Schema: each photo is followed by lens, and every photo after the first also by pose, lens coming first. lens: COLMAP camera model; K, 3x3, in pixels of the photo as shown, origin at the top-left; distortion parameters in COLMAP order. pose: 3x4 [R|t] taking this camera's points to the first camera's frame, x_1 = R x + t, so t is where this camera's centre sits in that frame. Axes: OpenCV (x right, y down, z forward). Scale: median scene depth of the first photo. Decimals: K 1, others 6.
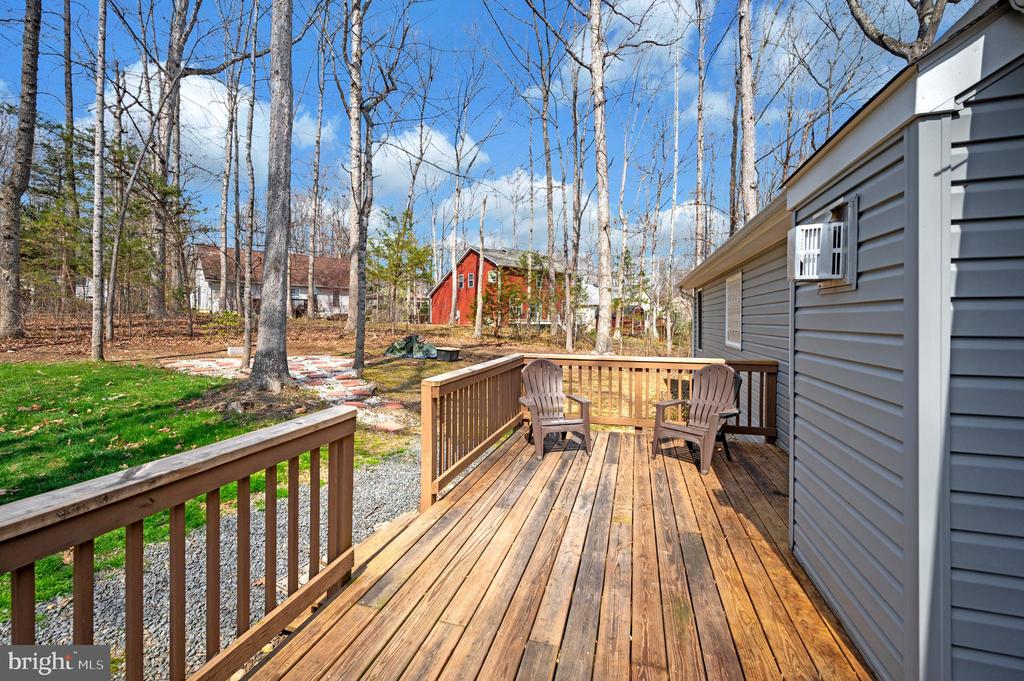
lens RADIAL K [[424.0, 0, 485.2], [0, 424.0, 317.1], [0, 0, 1]] dist [0.010729, 0.000184]
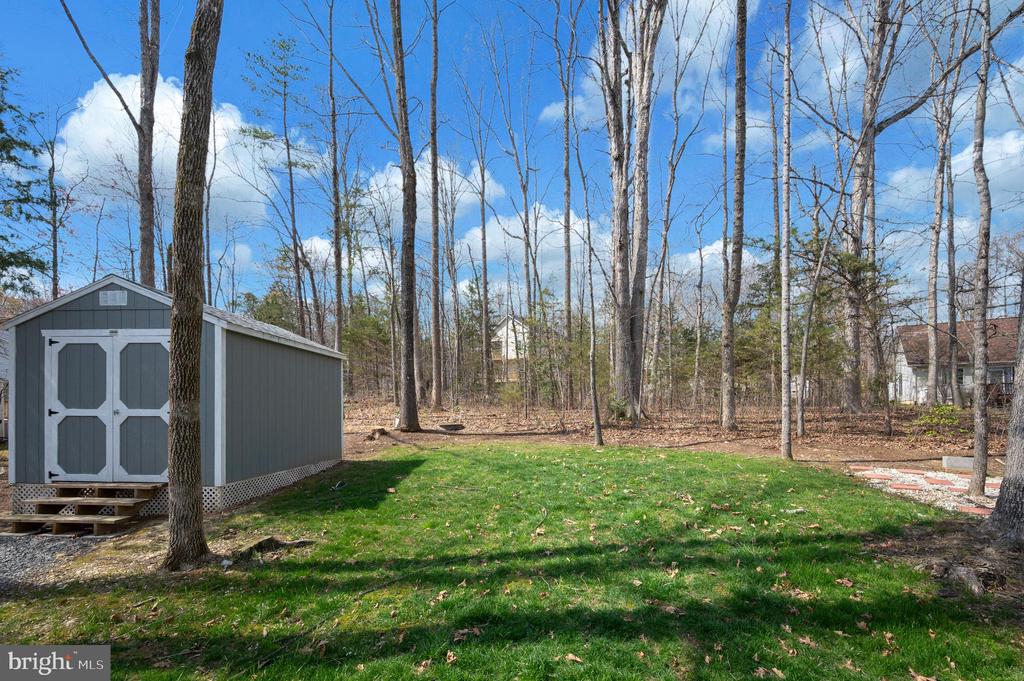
lens RADIAL K [[428.6, 0, 523.4], [0, 428.6, 410.4], [0, 0, 1]] dist [-0.012678, 0.000145]
pose [[0.249857, -0.001388, -0.968282, -0.095416], [0.006393, 0.999980, 0.000216, -0.009570], [0.968262, -0.006245, 0.249861, 0.145839]]
